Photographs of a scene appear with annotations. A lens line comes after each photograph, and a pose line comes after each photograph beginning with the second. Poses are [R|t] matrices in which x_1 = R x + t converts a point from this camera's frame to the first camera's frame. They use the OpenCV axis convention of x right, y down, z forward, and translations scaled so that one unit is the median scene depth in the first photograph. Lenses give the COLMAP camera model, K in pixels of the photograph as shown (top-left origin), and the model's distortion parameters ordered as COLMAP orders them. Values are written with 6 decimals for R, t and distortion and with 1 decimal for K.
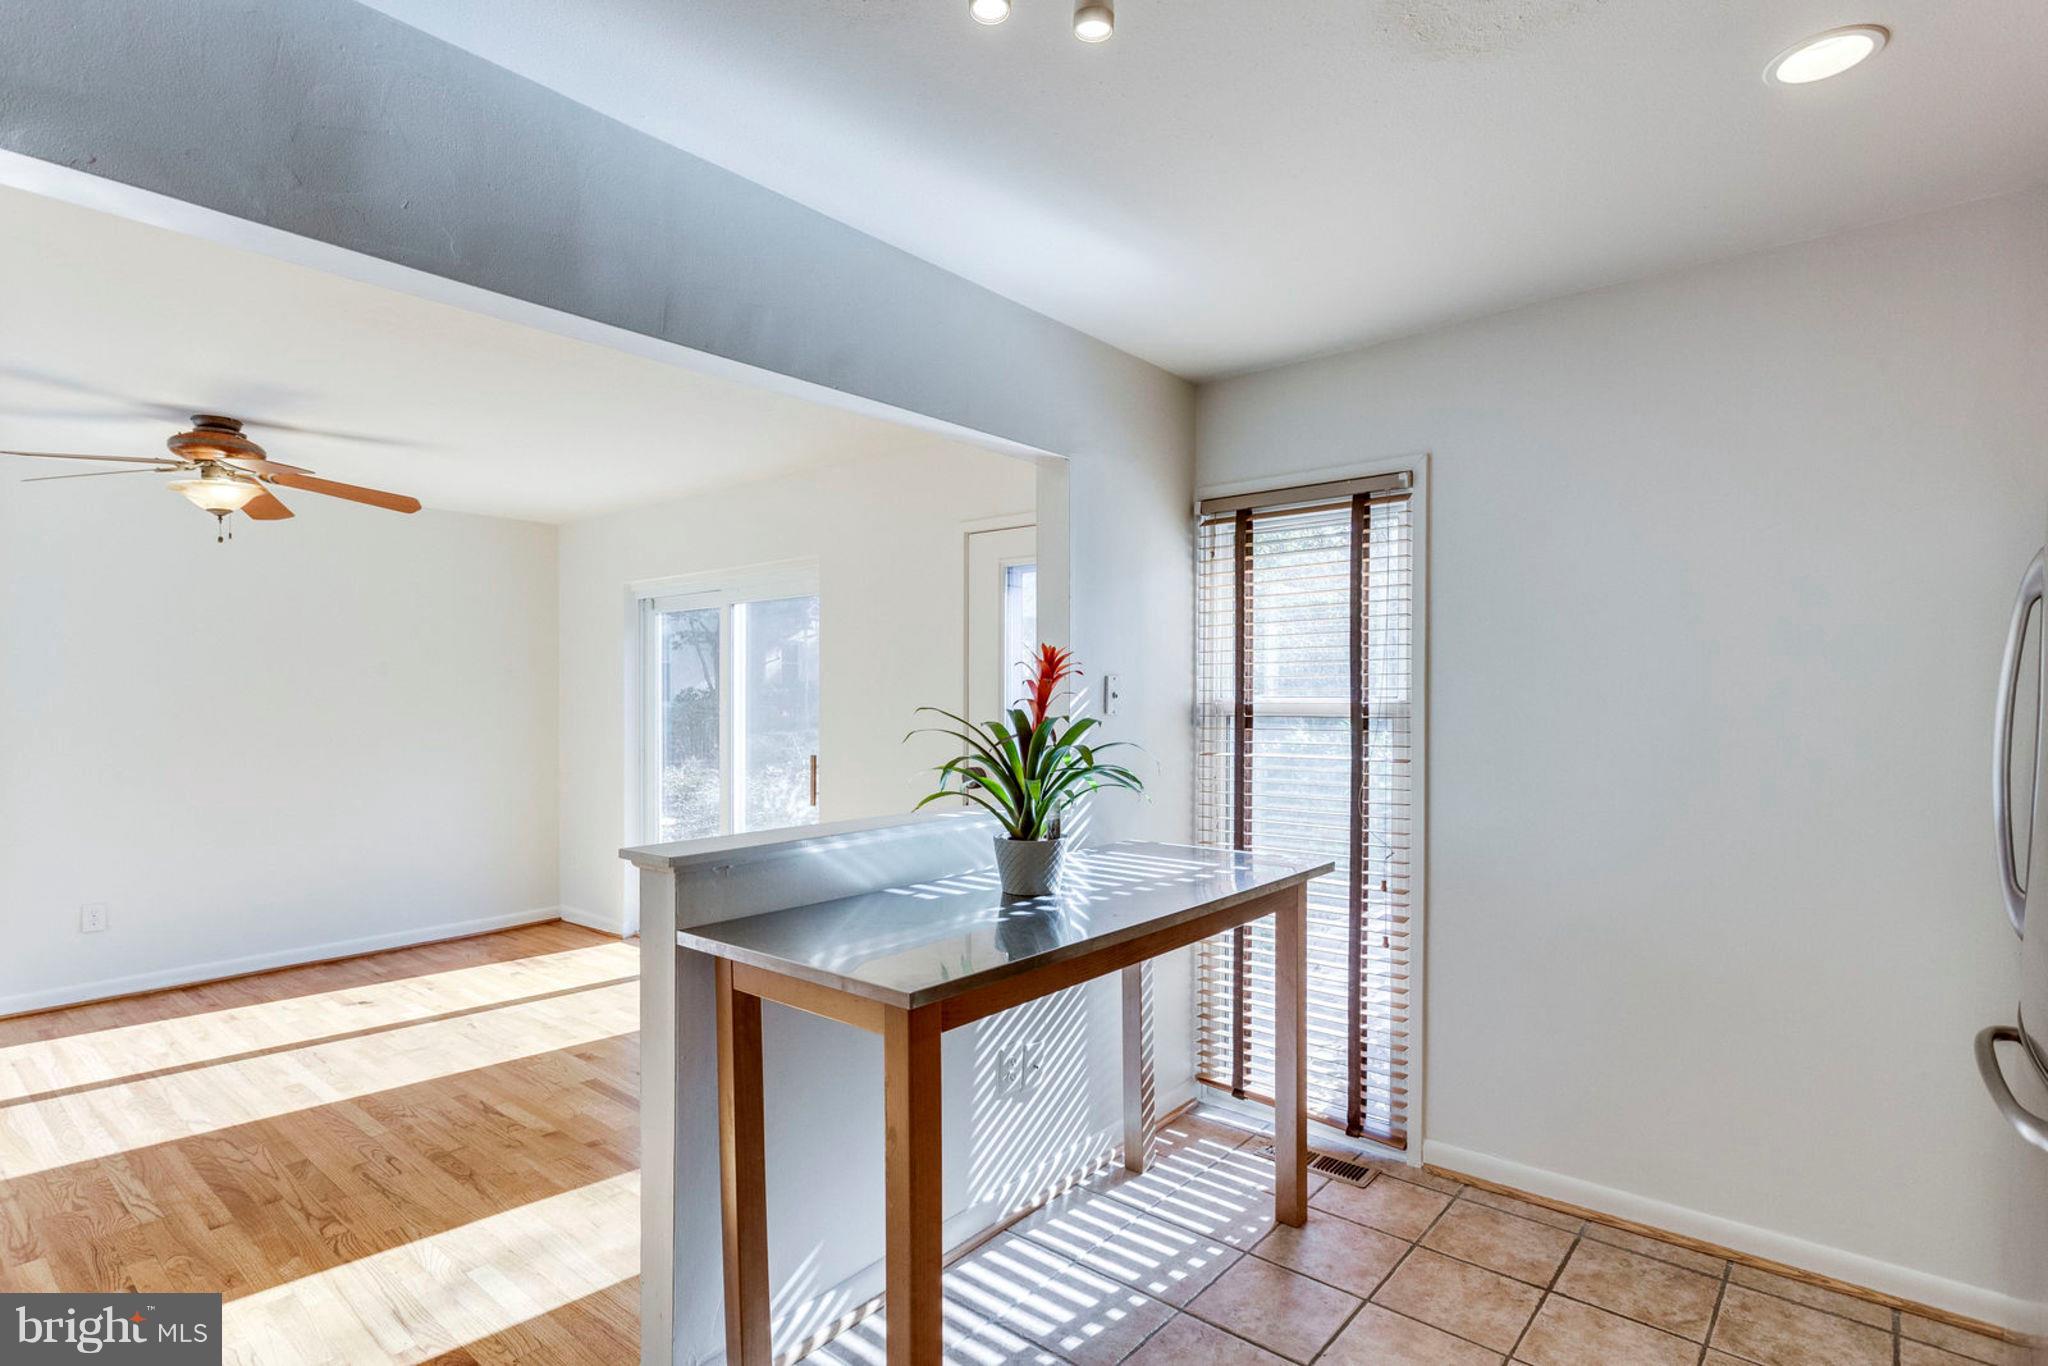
lens RADIAL K [[987.6, 0, 1032.8], [0, 987.6, 697.9], [0, 0, 1]] dist [-0.003102, -0.001303]
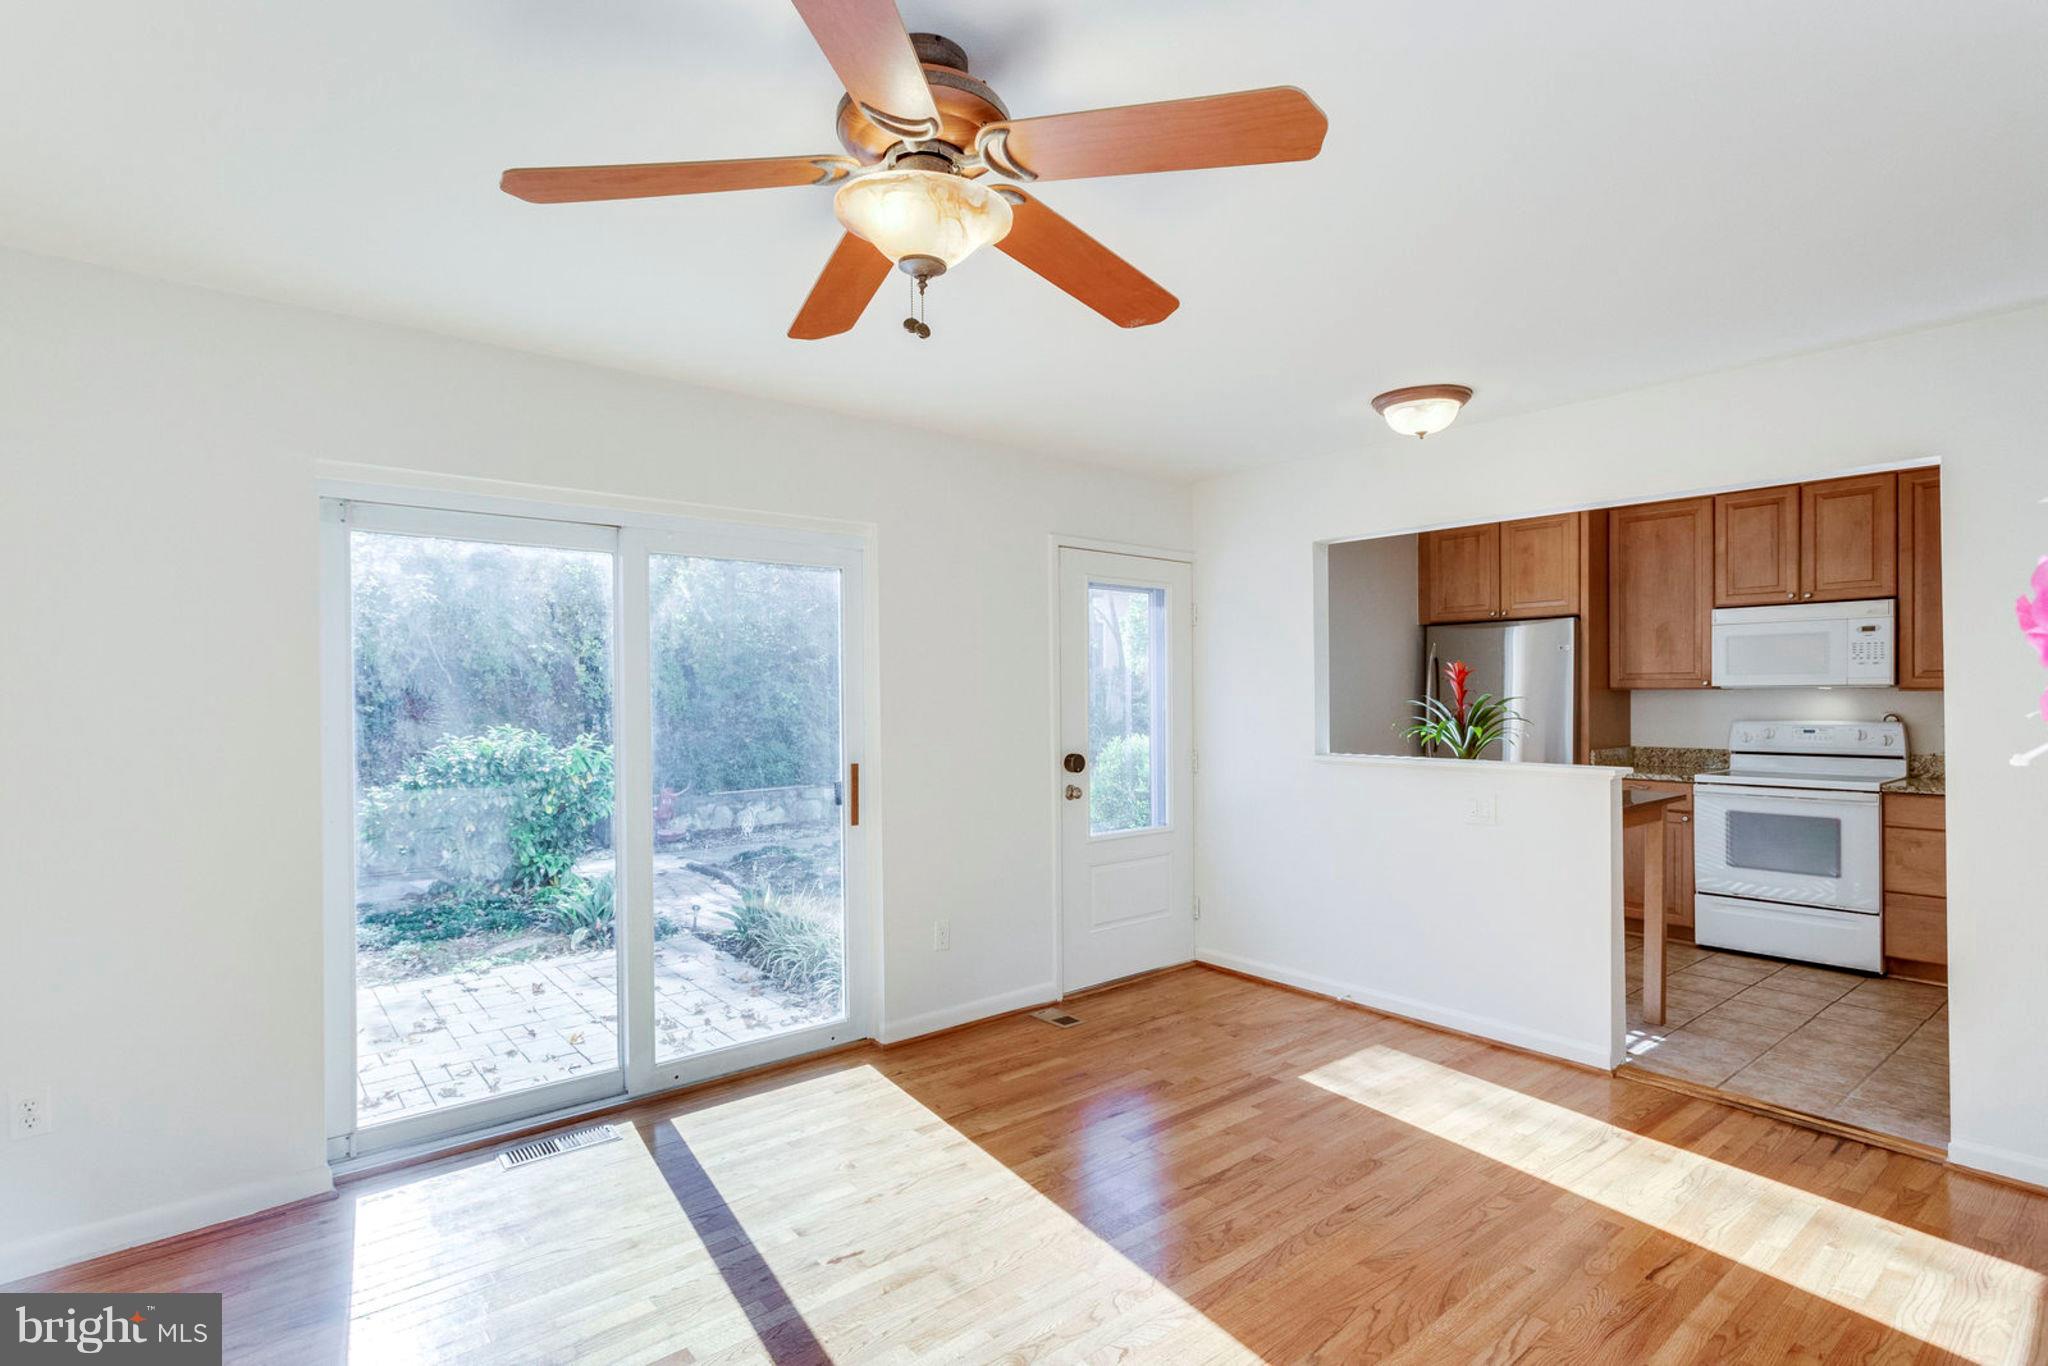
lens RADIAL K [[987.6, 0, 1026.0], [0, 987.6, 690.2], [0, 0, 1]] dist [-0.003102, -0.001303]
pose [[0.204779, 0.008953, 0.978767, -1.248455], [0.005274, 0.999934, -0.010250, 0.004834], [-0.978794, 0.007261, 0.204718, 0.863183]]
